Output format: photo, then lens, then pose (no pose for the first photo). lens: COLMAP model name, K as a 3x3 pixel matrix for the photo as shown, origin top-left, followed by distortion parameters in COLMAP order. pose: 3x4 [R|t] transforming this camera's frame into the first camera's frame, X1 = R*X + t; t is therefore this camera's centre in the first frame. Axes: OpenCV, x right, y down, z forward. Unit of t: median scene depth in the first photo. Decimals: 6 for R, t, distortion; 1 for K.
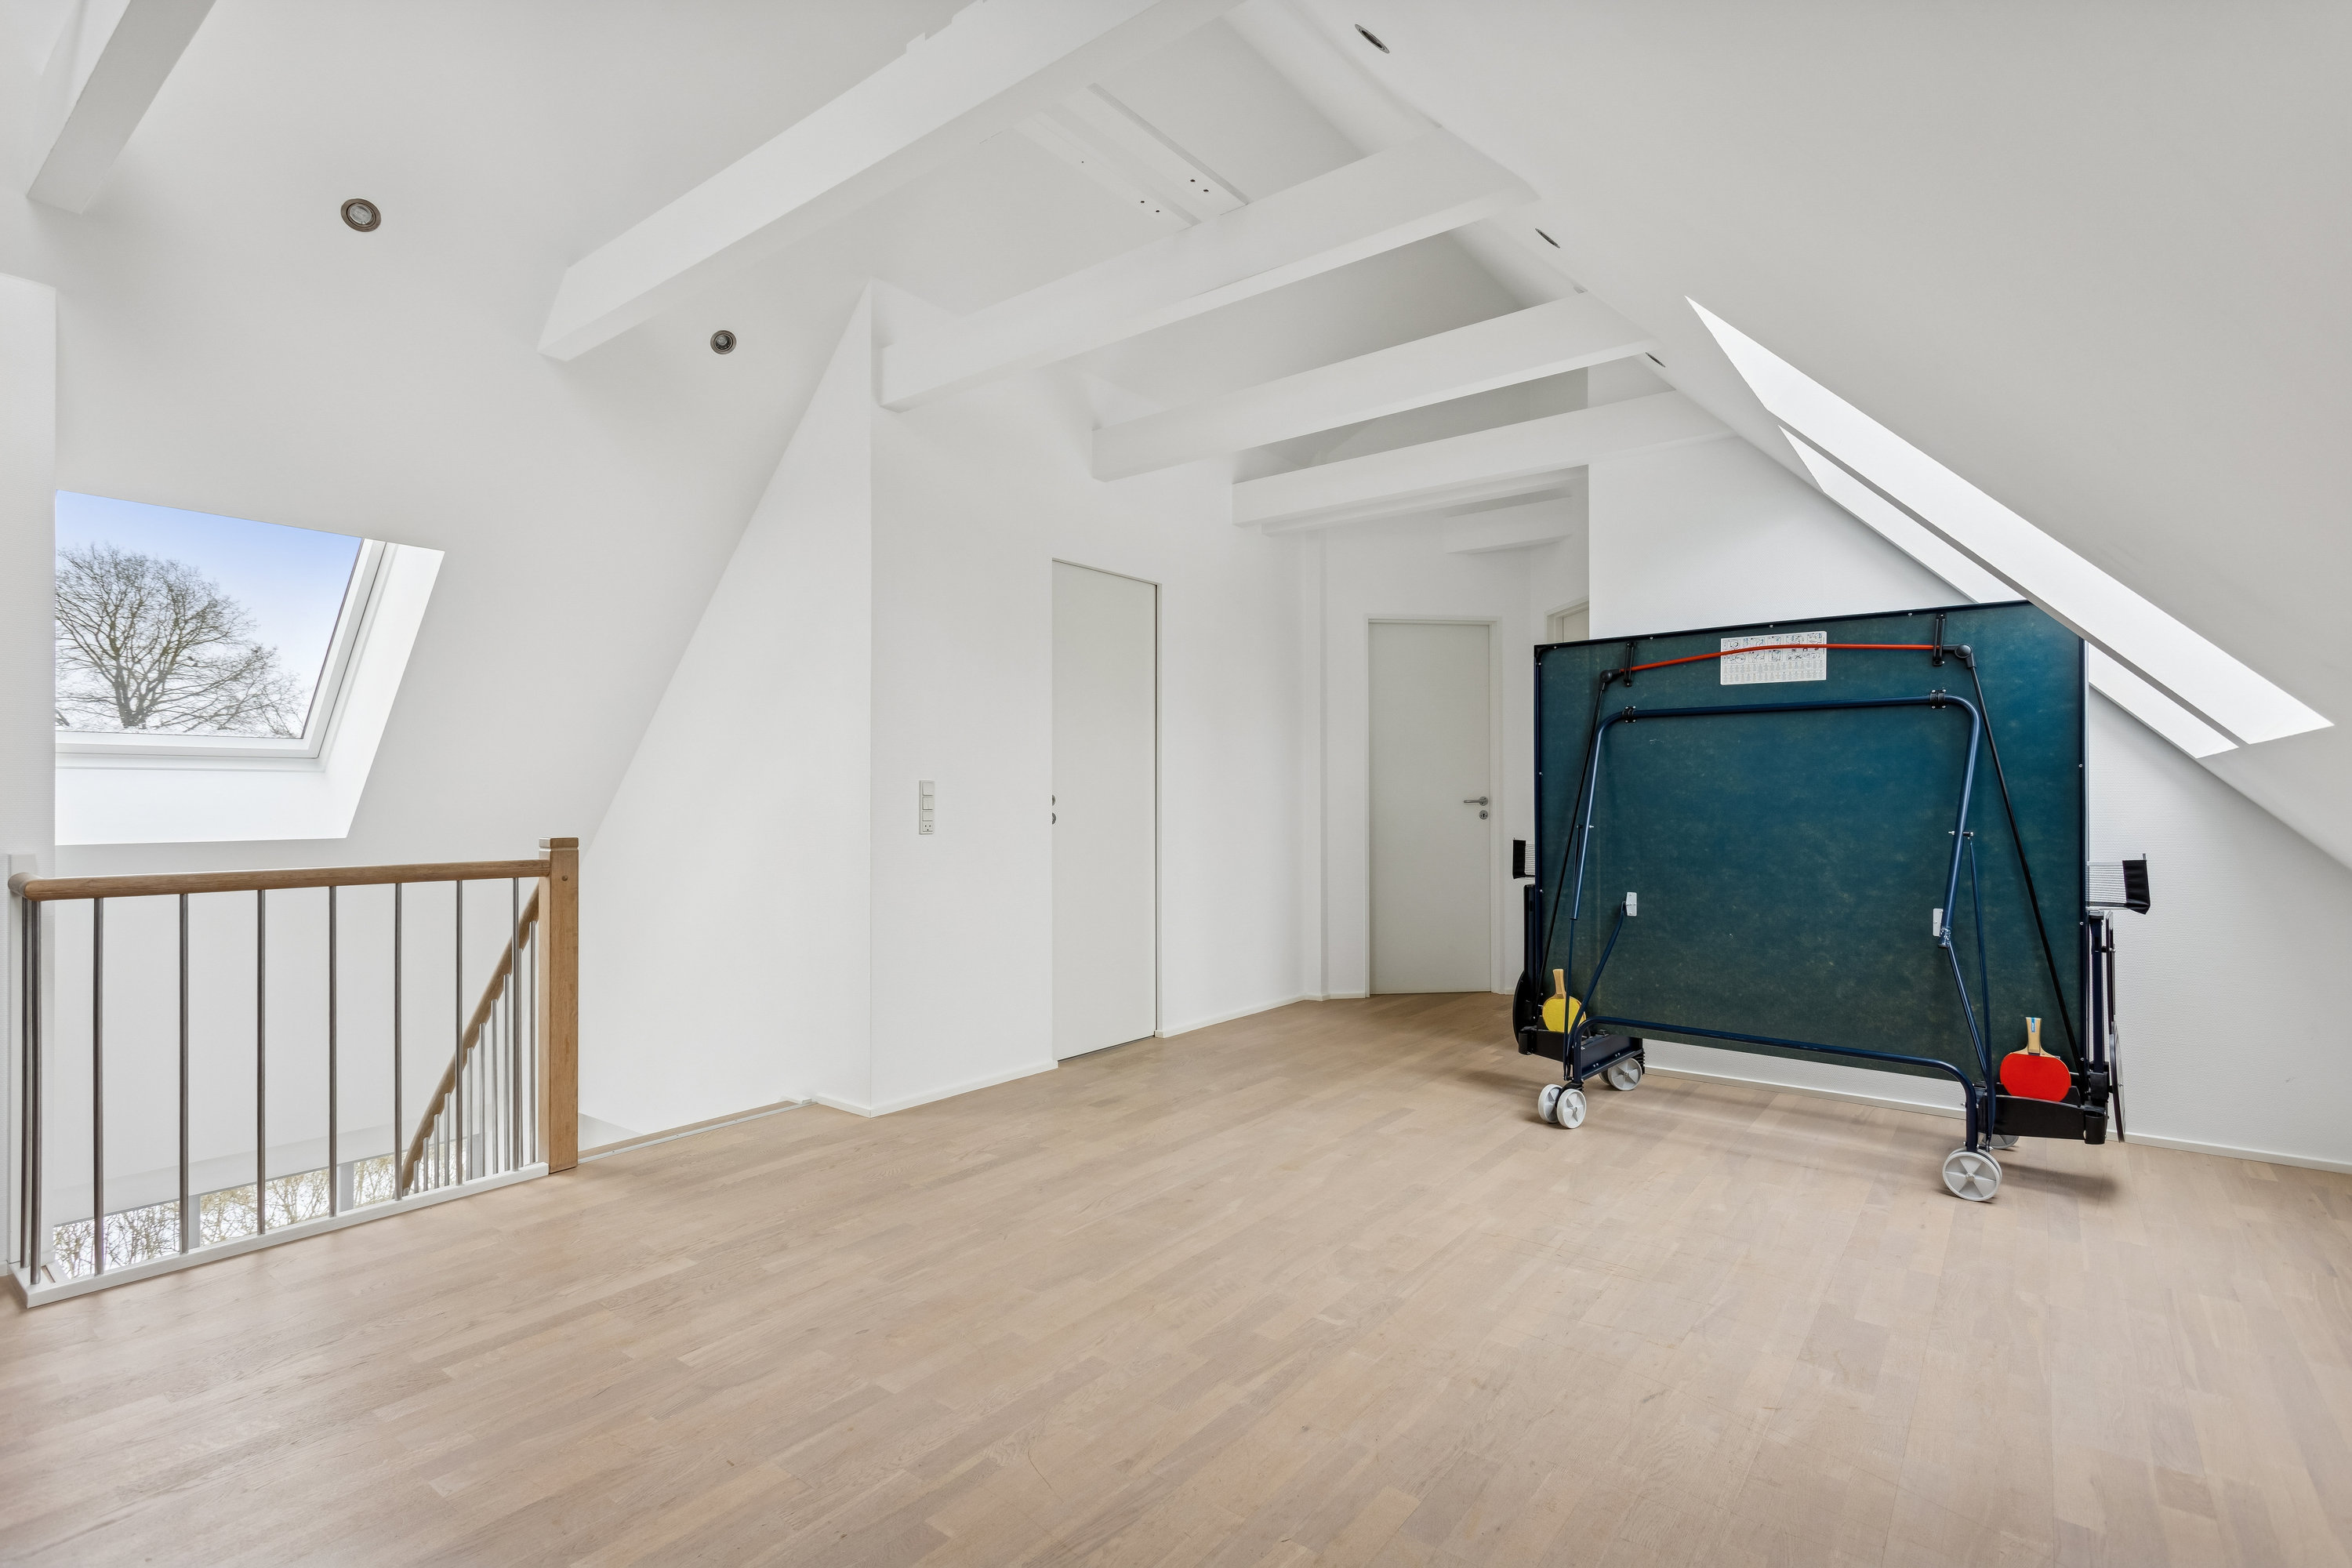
lens RADIAL K [[1125.2, 0, 1174.2], [0, 1125.2, 789.6], [0, 0, 1]] dist [0.014657, -0.000044]
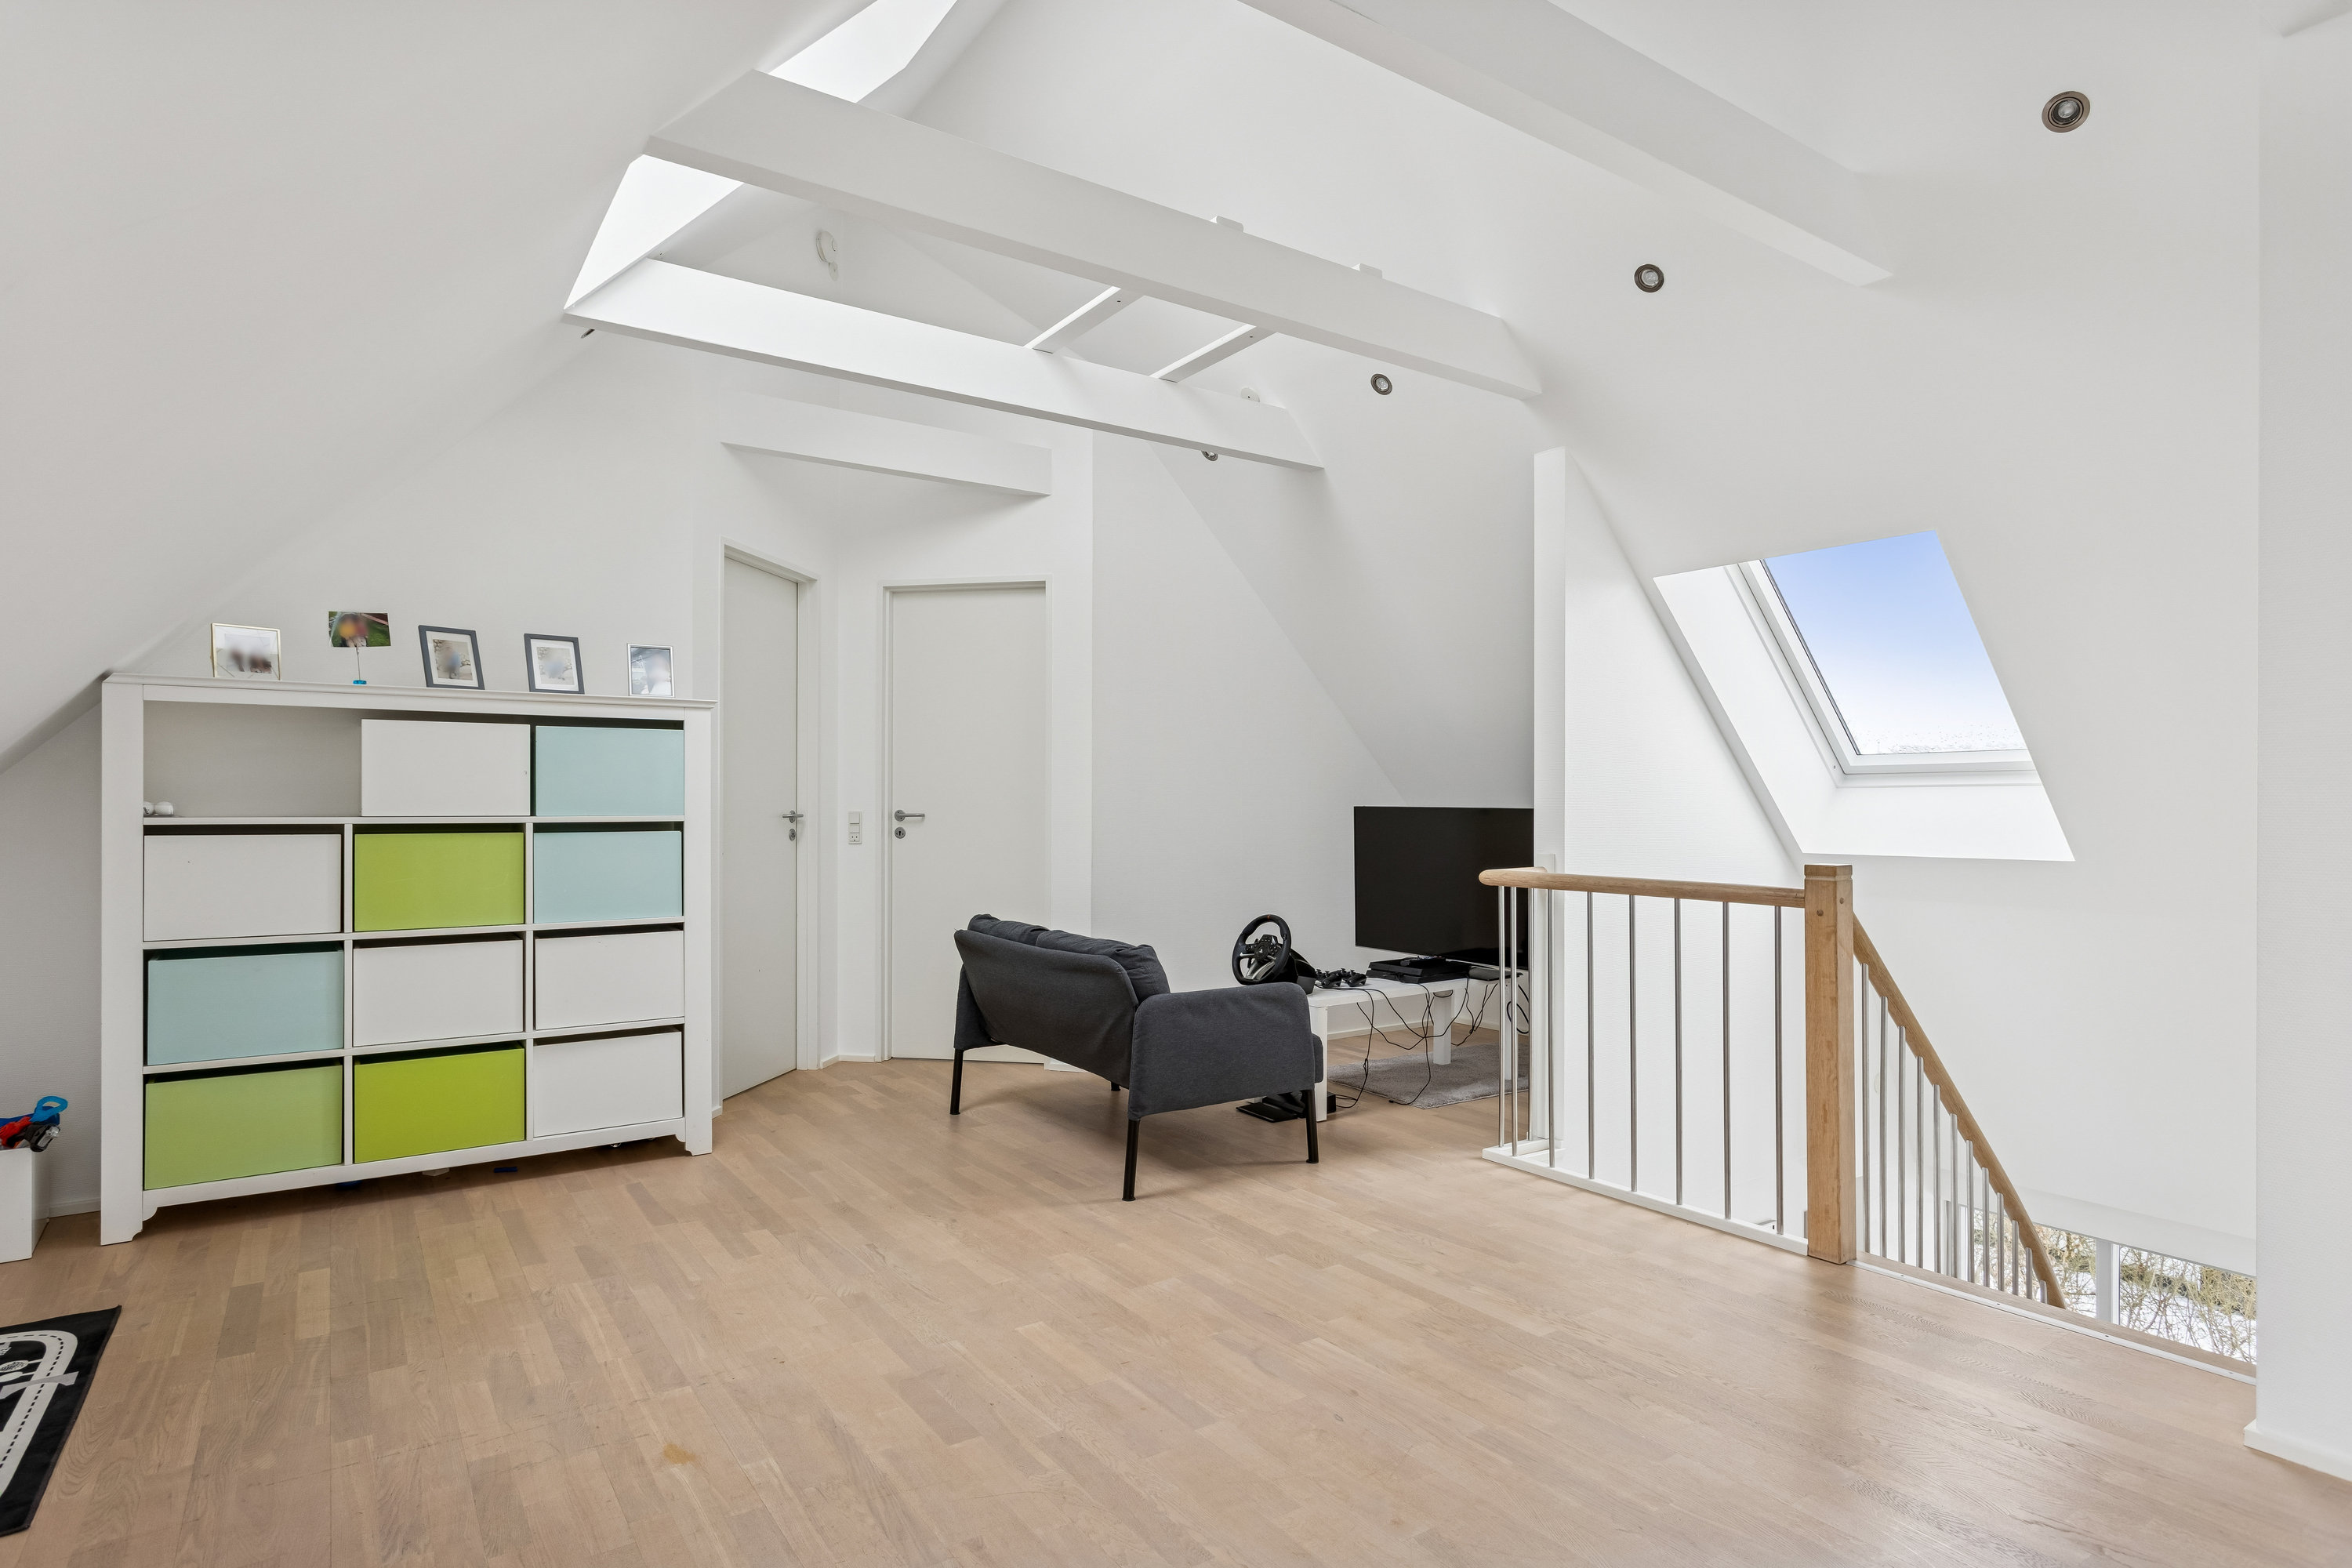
lens RADIAL K [[1241.1, 0, 1175.6], [0, 1241.1, 796.0], [0, 0, 1]] dist [0.002240, 0.001030]
pose [[-0.310167, -0.013266, -0.950589, 0.577002], [0.003808, 0.999877, -0.015196, 0.004279], [0.950674, -0.008333, -0.310079, 0.978184]]
